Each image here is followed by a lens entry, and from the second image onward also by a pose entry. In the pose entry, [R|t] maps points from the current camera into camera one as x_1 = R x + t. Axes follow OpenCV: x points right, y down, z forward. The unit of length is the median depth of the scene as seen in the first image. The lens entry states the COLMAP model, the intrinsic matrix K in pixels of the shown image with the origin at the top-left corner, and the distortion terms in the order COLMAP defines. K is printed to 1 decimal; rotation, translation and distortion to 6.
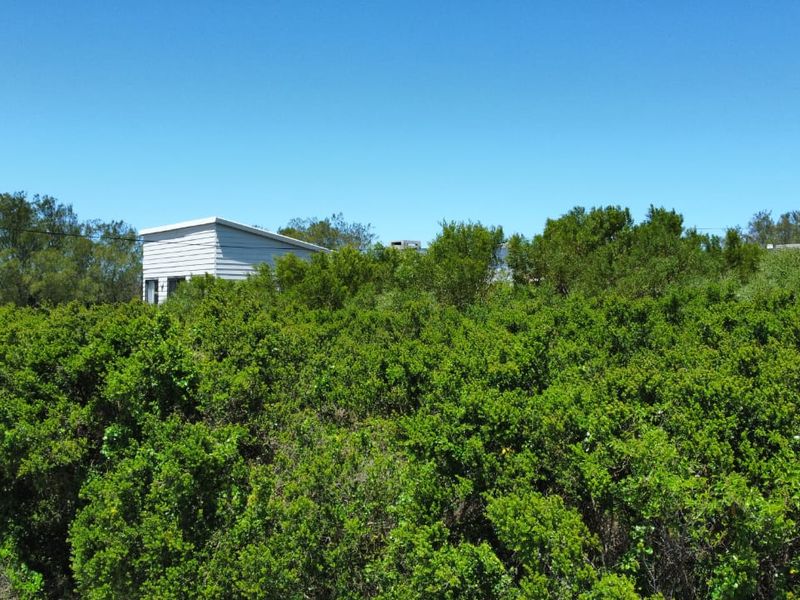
lens RADIAL K [[806.7, 0, 401.6], [0, 806.7, 297.2], [0, 0, 1]] dist [-0.006866, 0.000000]
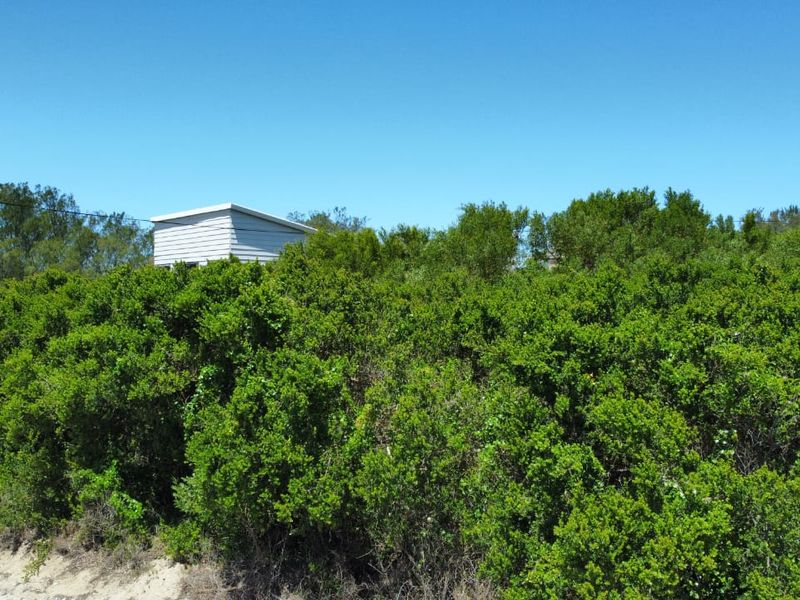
lens RADIAL K [[806.7, 0, 399.9], [0, 806.7, 300.7], [0, 0, 1]] dist [-0.006866, 0.000000]
pose [[0.999697, 0.006384, 0.023786, -0.128649], [-0.006402, 0.999979, 0.000649, 0.070136], [-0.023781, -0.000801, 0.999717, -0.086928]]
